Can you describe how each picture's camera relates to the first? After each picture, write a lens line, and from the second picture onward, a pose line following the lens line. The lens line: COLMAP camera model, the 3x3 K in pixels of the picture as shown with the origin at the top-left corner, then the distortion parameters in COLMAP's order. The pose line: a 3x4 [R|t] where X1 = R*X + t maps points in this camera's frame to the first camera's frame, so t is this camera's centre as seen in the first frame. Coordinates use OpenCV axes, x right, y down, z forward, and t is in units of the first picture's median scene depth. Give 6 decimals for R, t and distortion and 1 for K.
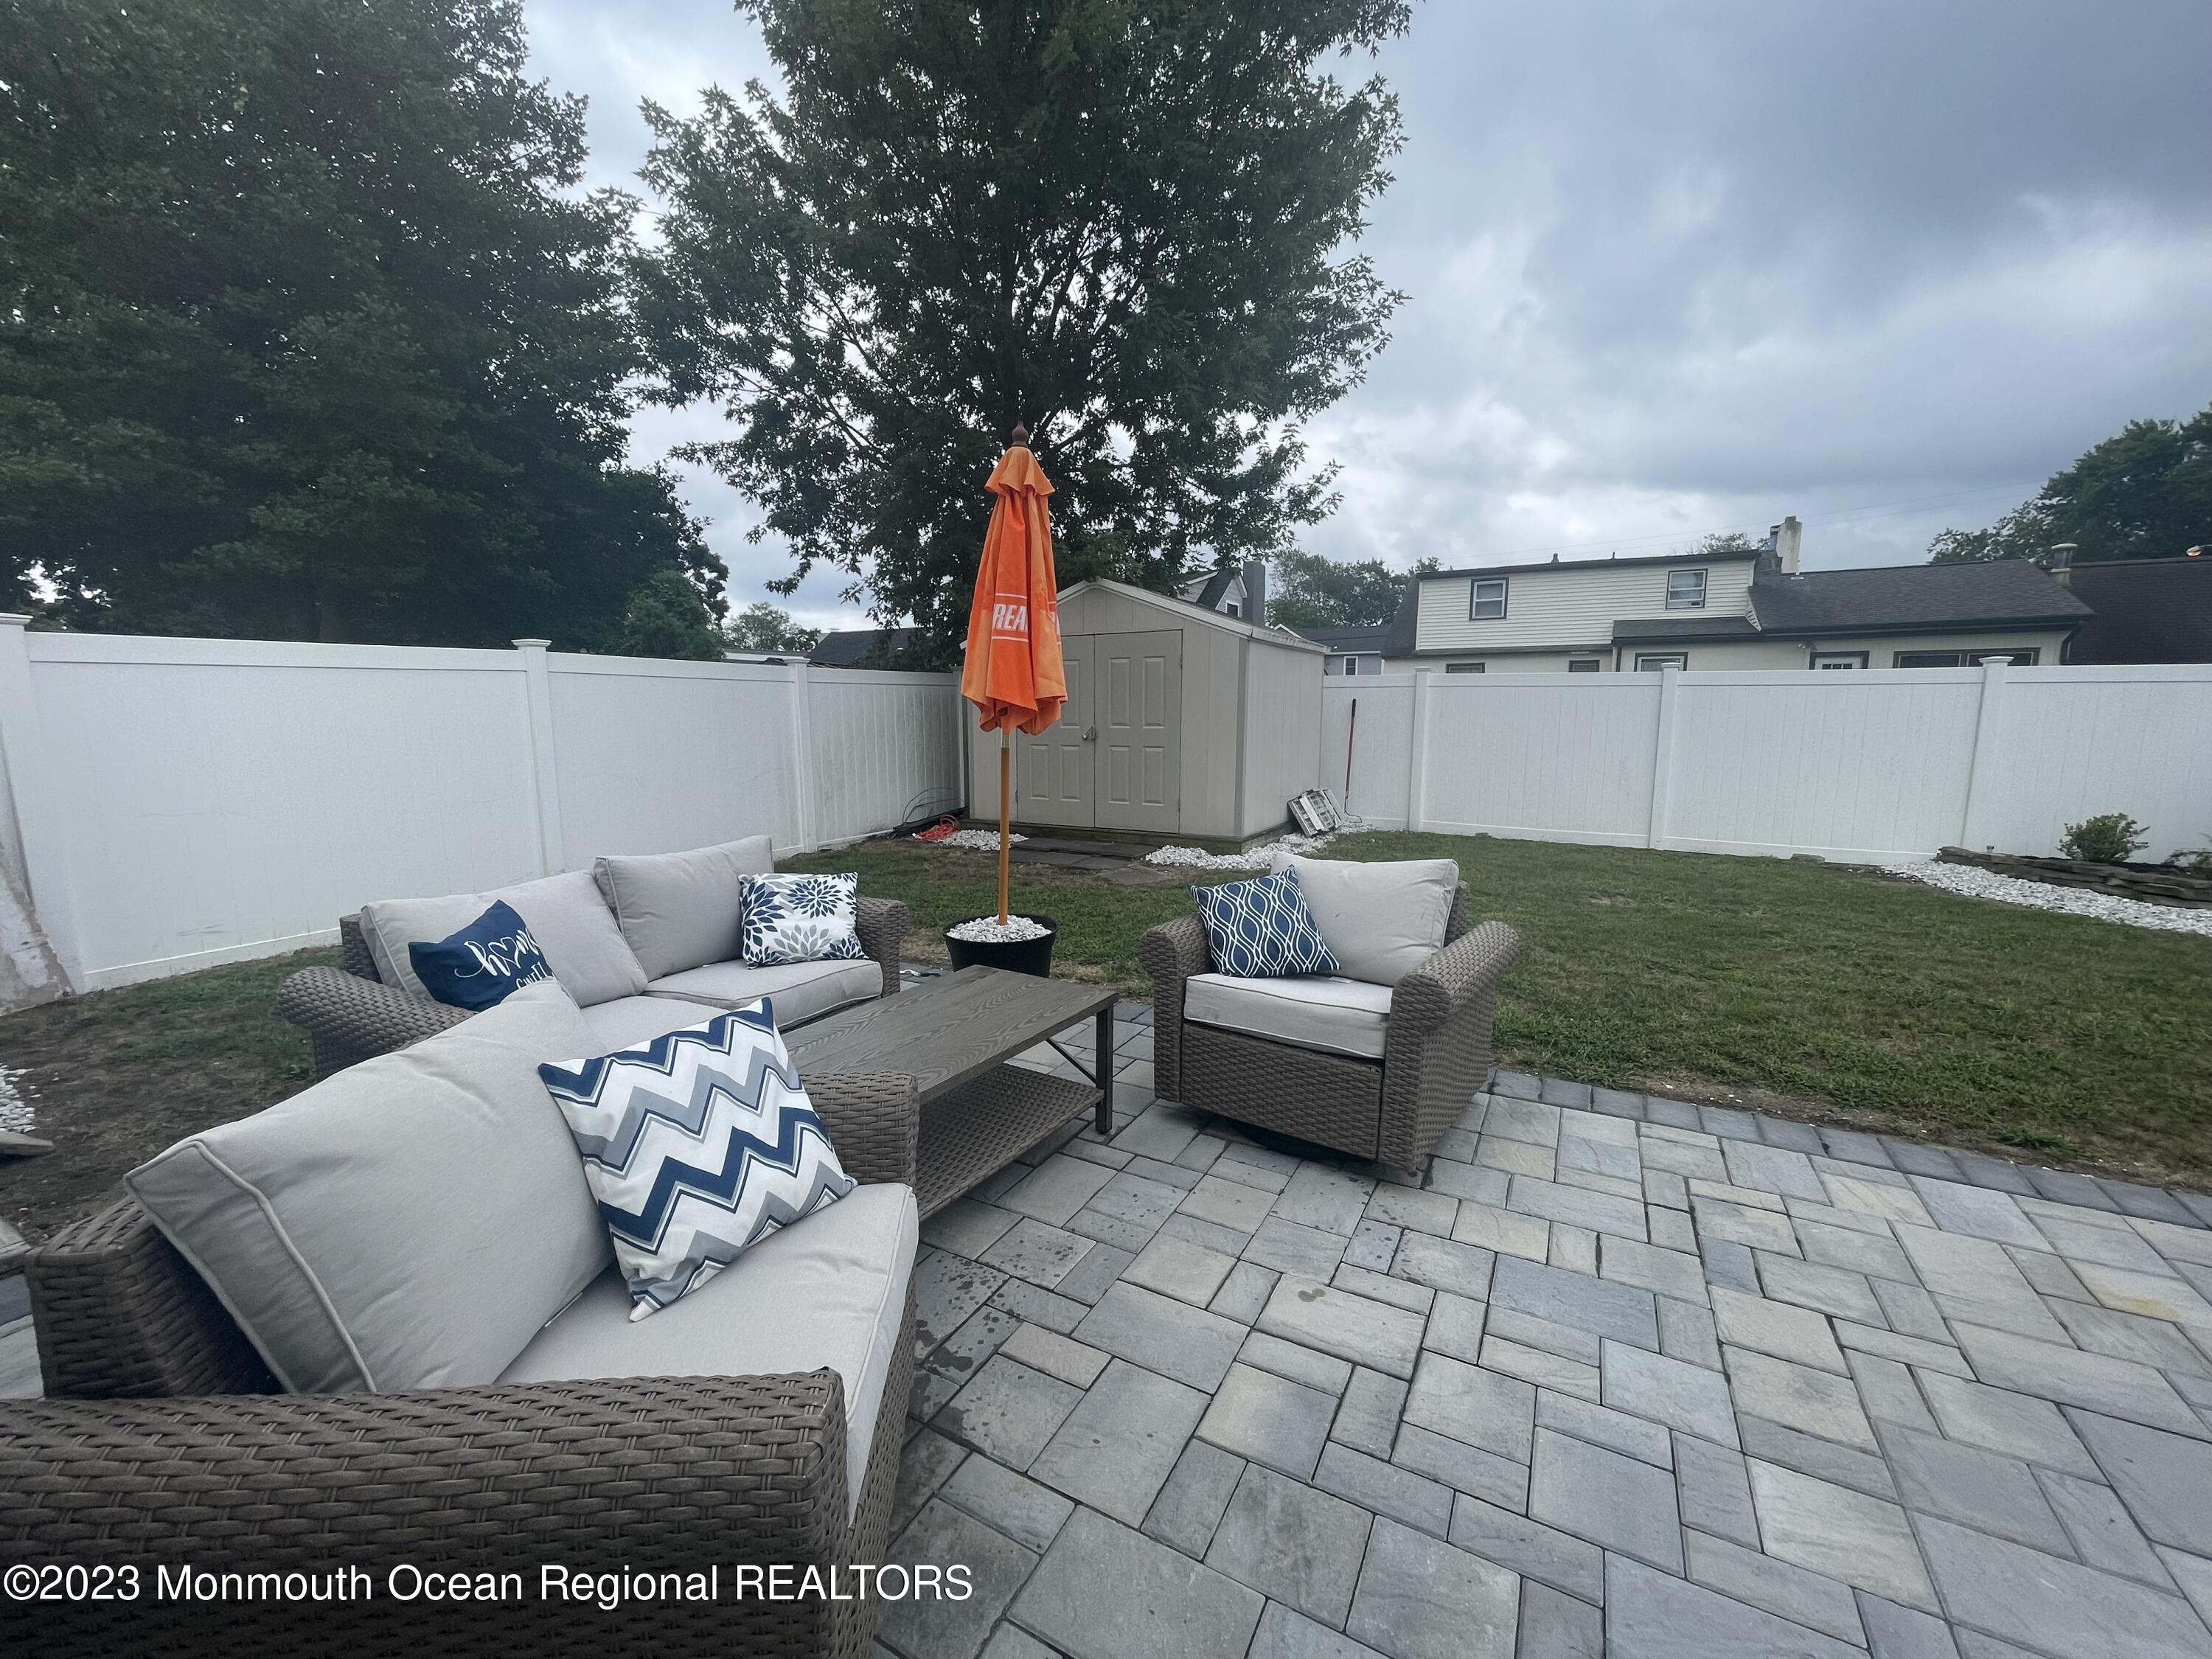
lens RADIAL K [[891.0, 0, 1100.5], [0, 891.0, 833.6], [0, 0, 1]] dist [-0.000276, -0.000078]
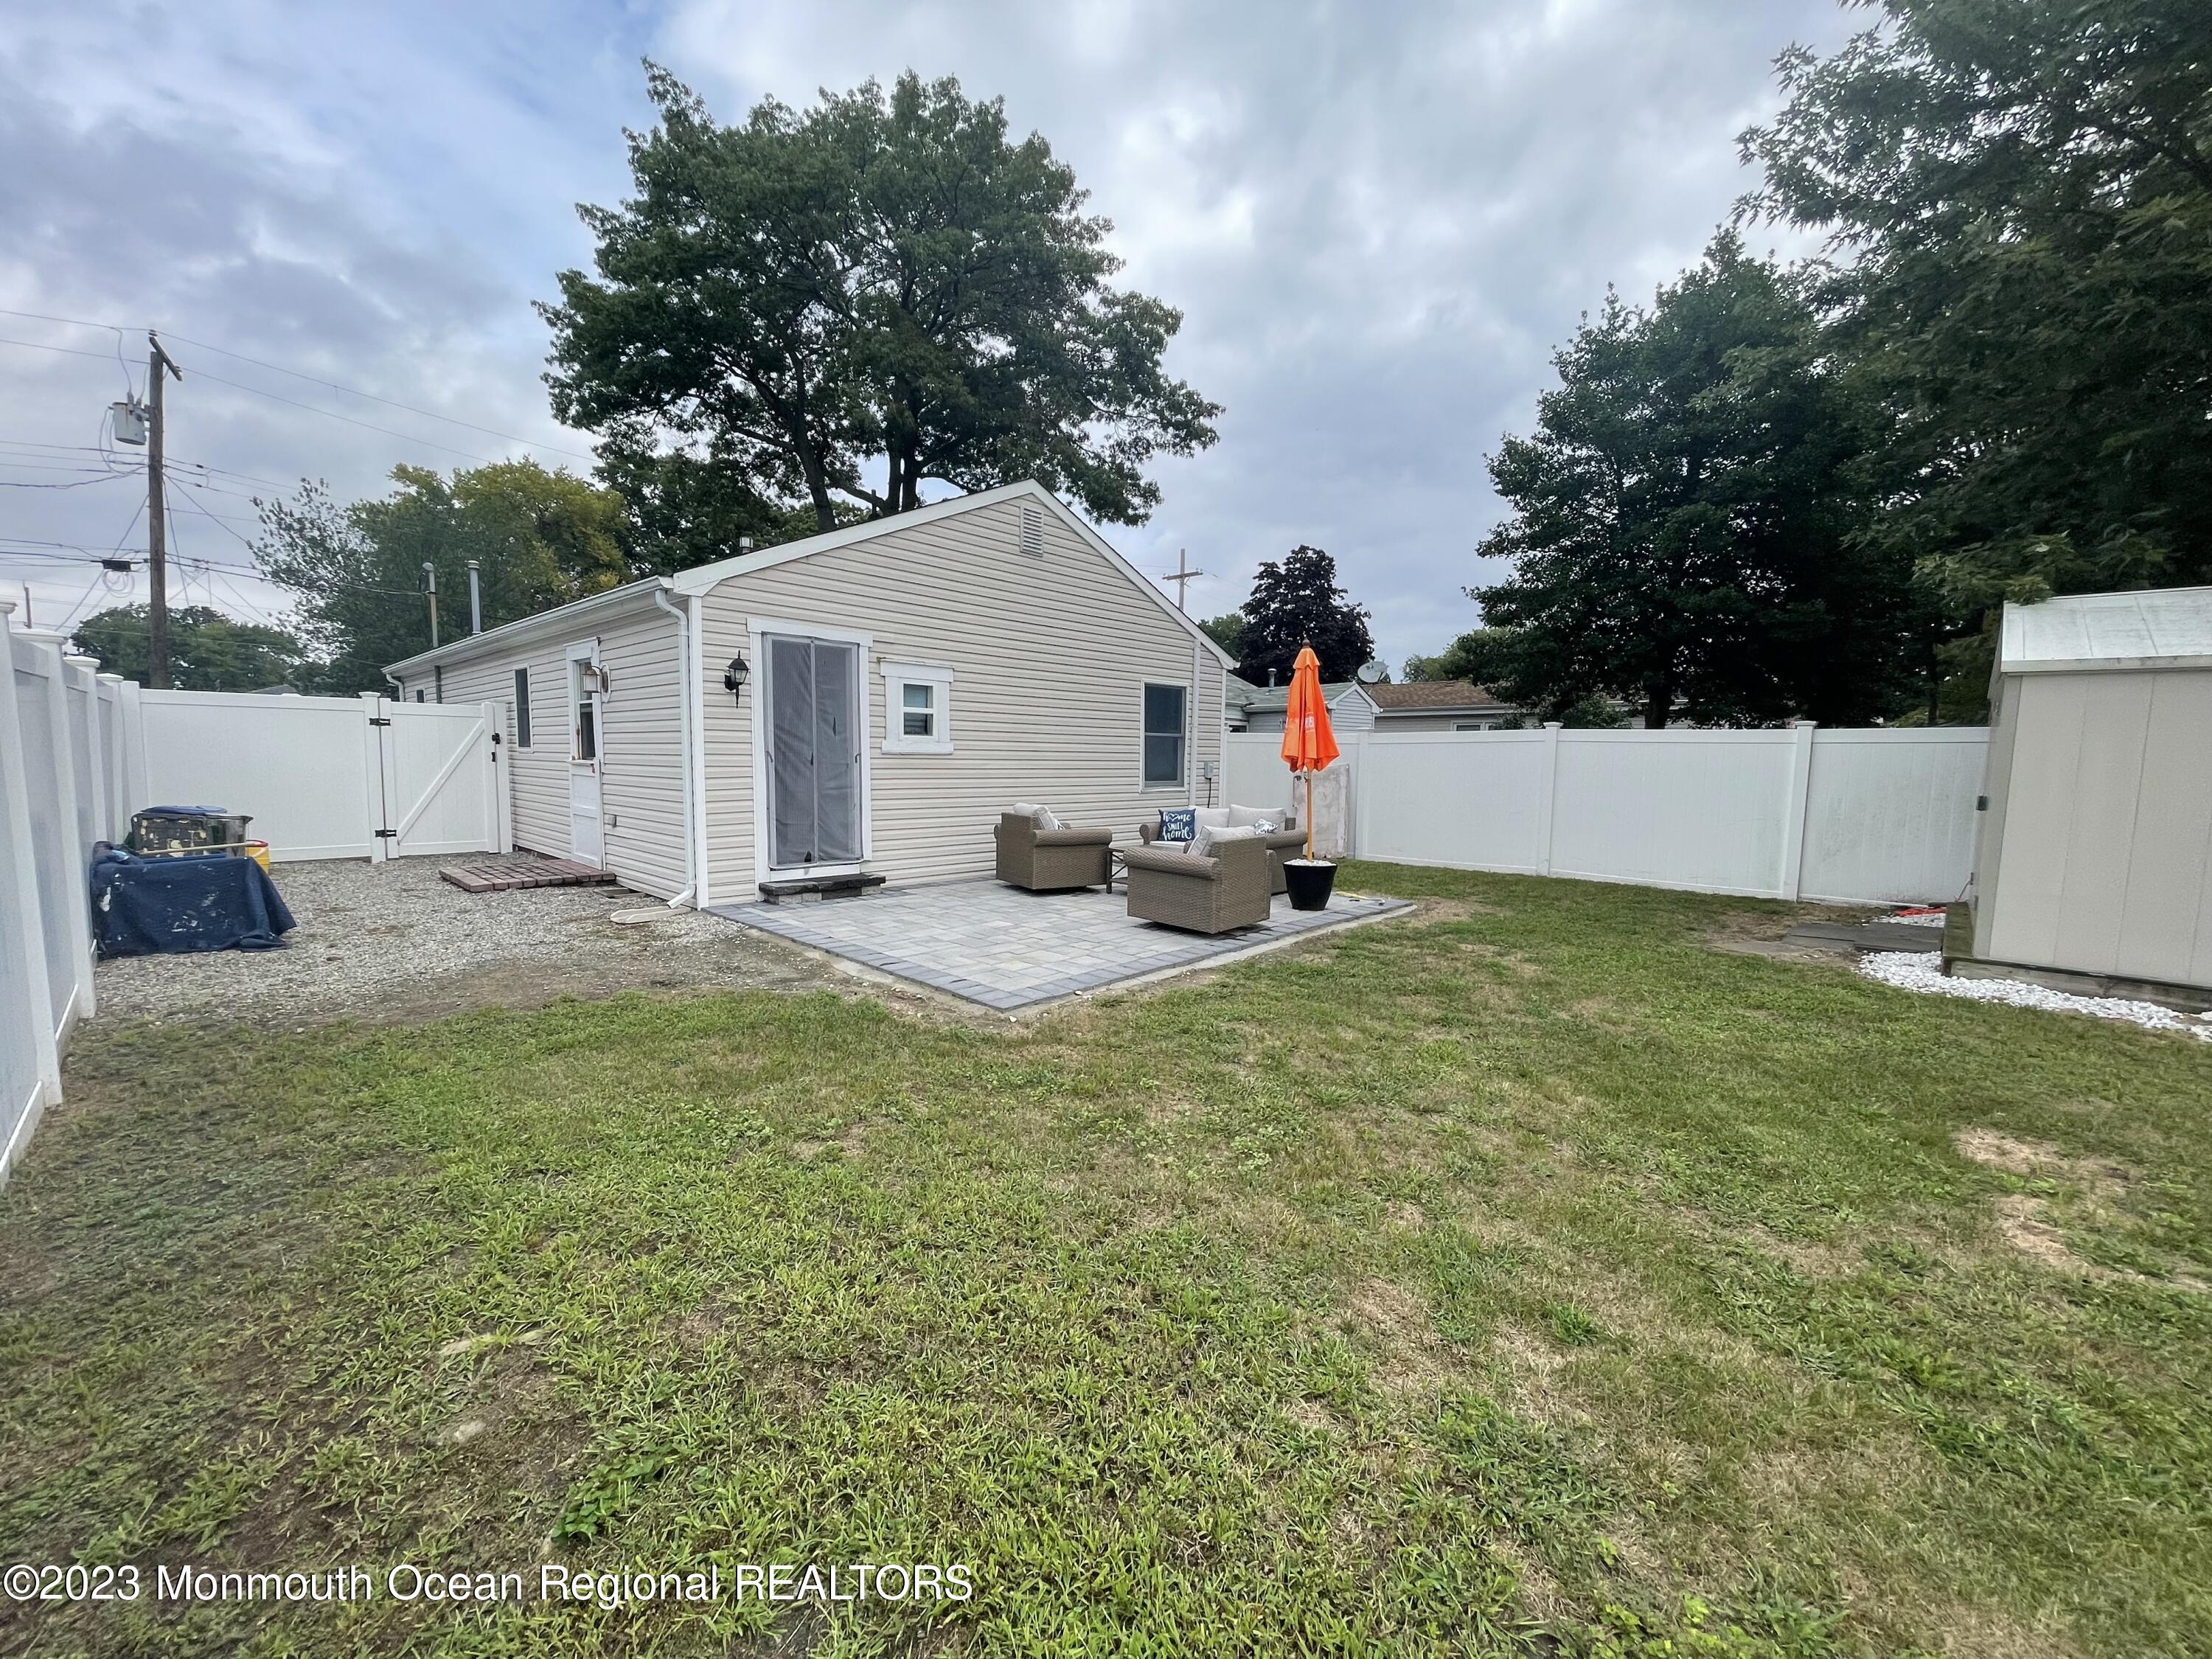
lens RADIAL K [[891.0, 0, 1100.5], [0, 891.0, 833.6], [0, 0, 1]] dist [-0.000276, -0.000078]
pose [[-0.253115, 0.053254, -0.965969, 0.943757], [-0.140175, 0.985928, 0.091085, -0.046331], [0.957227, 0.158460, -0.242088, 0.466991]]
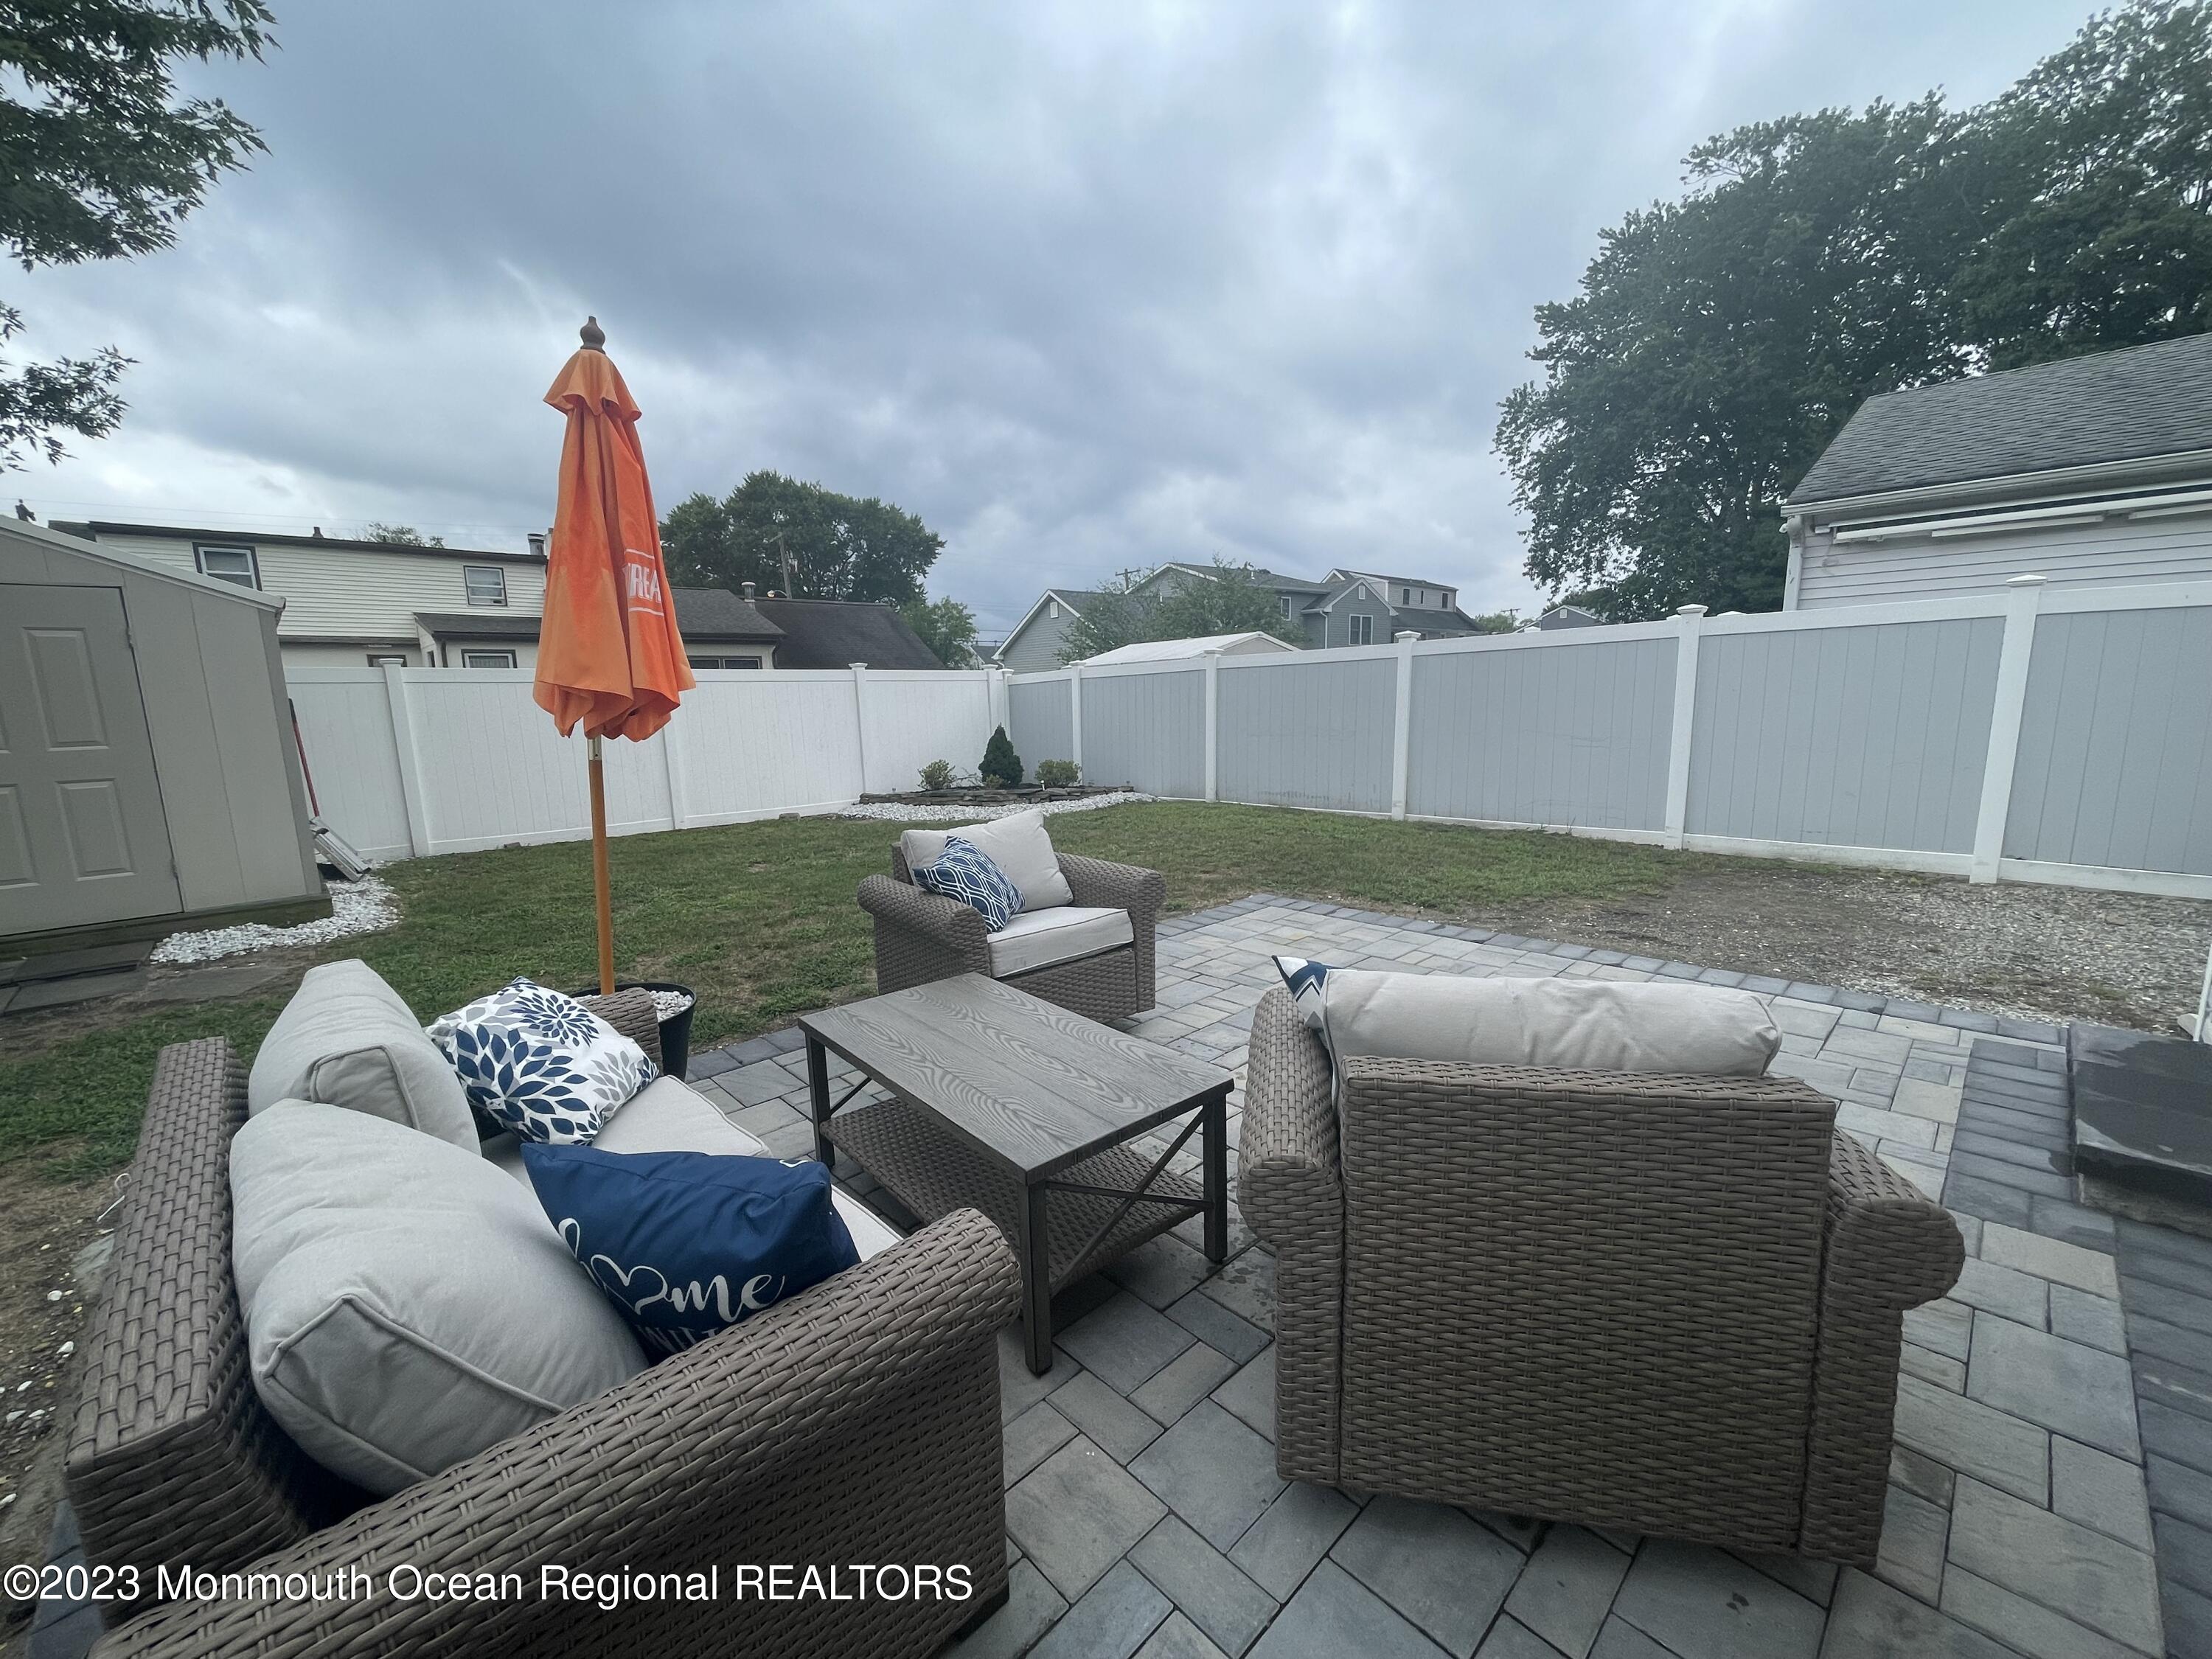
lens RADIAL K [[891.0, 0, 1100.5], [0, 891.0, 833.6], [0, 0, 1]] dist [-0.000276, -0.000078]
pose [[0.295625, -0.157133, 0.942292, -0.300671], [0.155814, 0.981102, 0.114721, -0.025539], [-0.942511, 0.112908, 0.314522, 0.174408]]
